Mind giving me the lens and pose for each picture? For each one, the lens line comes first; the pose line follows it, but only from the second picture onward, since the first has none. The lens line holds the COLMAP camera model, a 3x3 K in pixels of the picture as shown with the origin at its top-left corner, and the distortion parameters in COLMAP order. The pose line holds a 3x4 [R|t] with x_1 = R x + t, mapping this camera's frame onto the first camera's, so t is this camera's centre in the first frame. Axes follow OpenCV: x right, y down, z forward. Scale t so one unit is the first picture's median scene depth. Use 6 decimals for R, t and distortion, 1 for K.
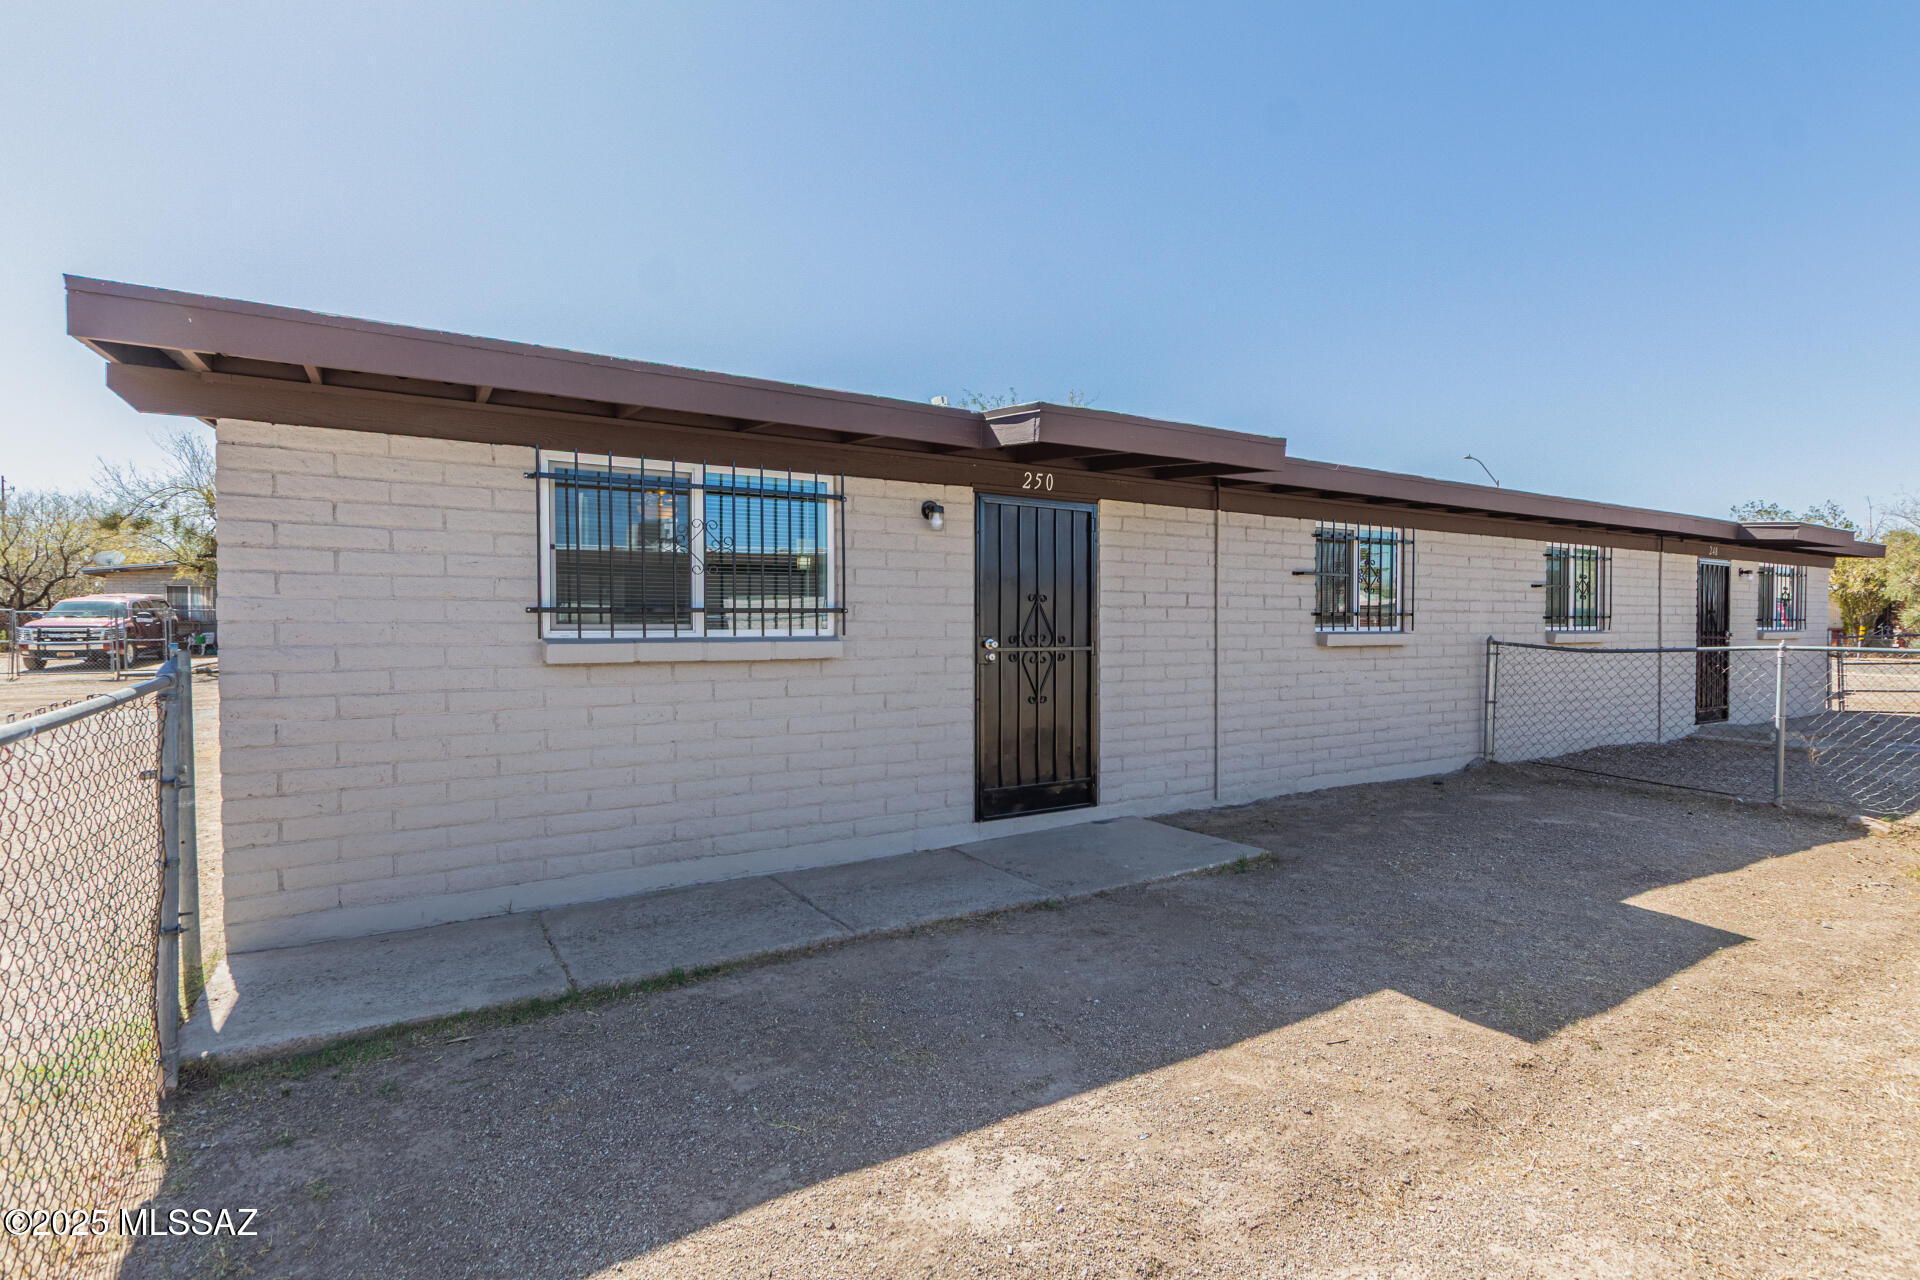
lens RADIAL K [[929.3, 0, 960.0], [0, 929.3, 640.0], [0, 0, 1]] dist [0.007743, 0.000330]
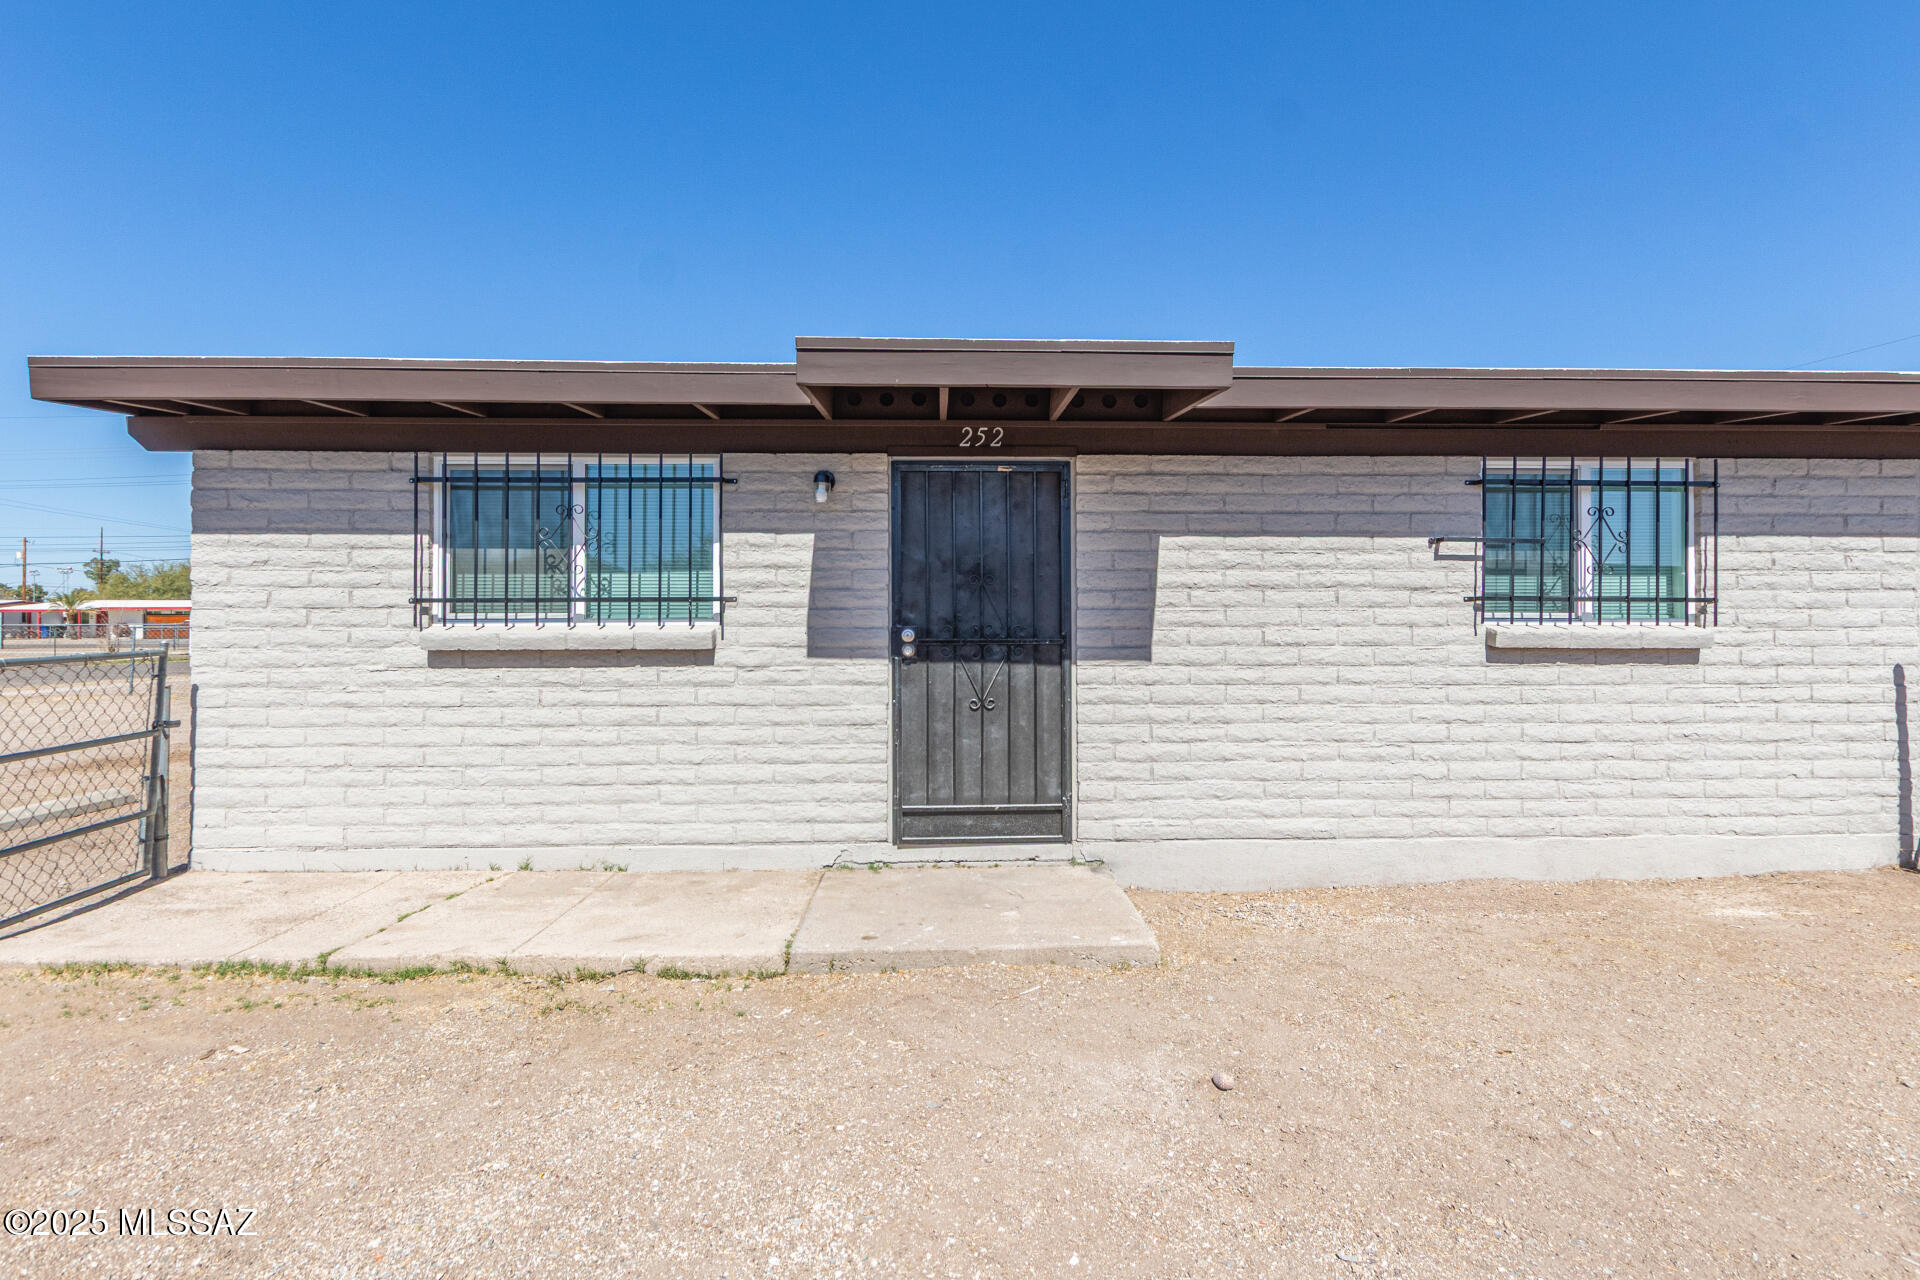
lens RADIAL K [[929.3, 0, 960.0], [0, 929.3, 640.0], [0, 0, 1]] dist [0.007743, 0.000330]
pose [[0.865930, 0.009073, -0.500084, 0.747332], [-0.006371, 0.999954, 0.007110, -0.001838], [0.500125, -0.002971, 0.865948, 0.437116]]
